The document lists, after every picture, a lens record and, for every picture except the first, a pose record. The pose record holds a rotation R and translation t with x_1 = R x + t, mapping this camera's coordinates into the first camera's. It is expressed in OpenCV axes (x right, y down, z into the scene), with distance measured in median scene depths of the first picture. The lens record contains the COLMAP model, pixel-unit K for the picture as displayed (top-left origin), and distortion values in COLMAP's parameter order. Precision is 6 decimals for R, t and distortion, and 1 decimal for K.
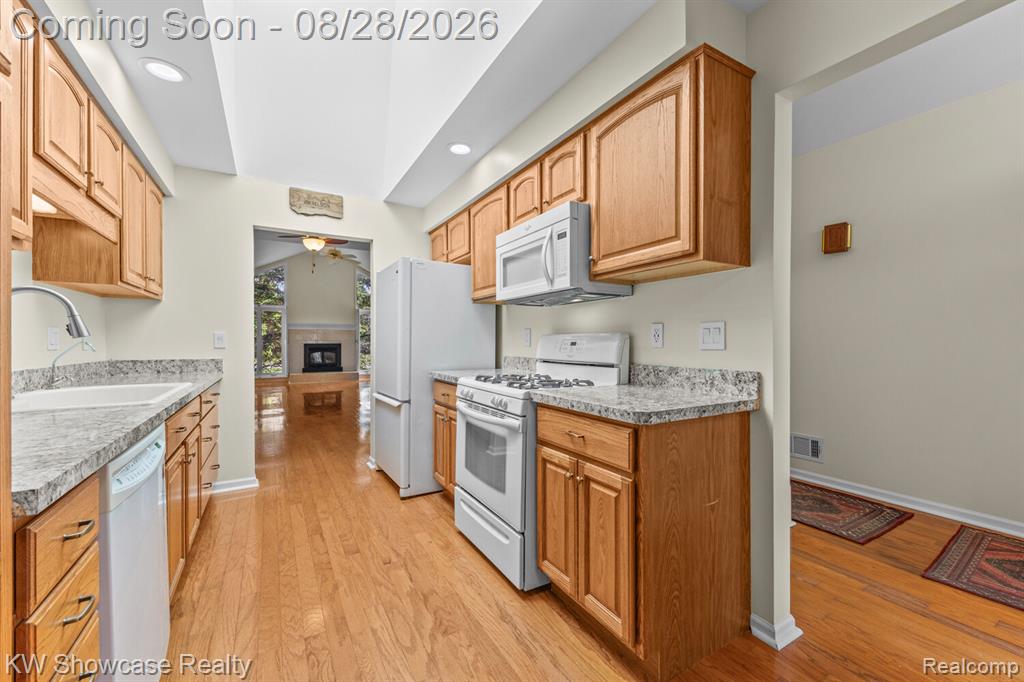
lens RADIAL K [[412.0, 0, 517.1], [0, 412.0, 344.6], [0, 0, 1]] dist [0.009729, -0.001327]
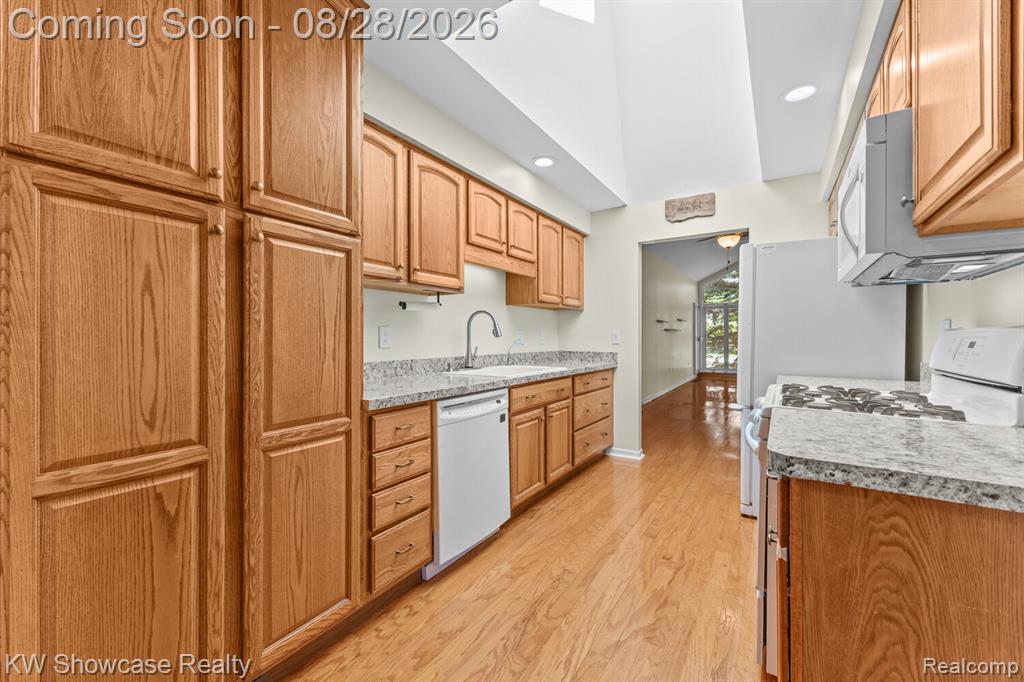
lens RADIAL K [[412.0, 0, 507.4], [0, 412.0, 340.6], [0, 0, 1]] dist [0.009729, -0.001327]
pose [[0.430837, 0.006949, -0.902403, 0.356815], [-0.007870, 0.999961, 0.003943, -0.005050], [0.902396, 0.005403, 0.430875, 0.175444]]
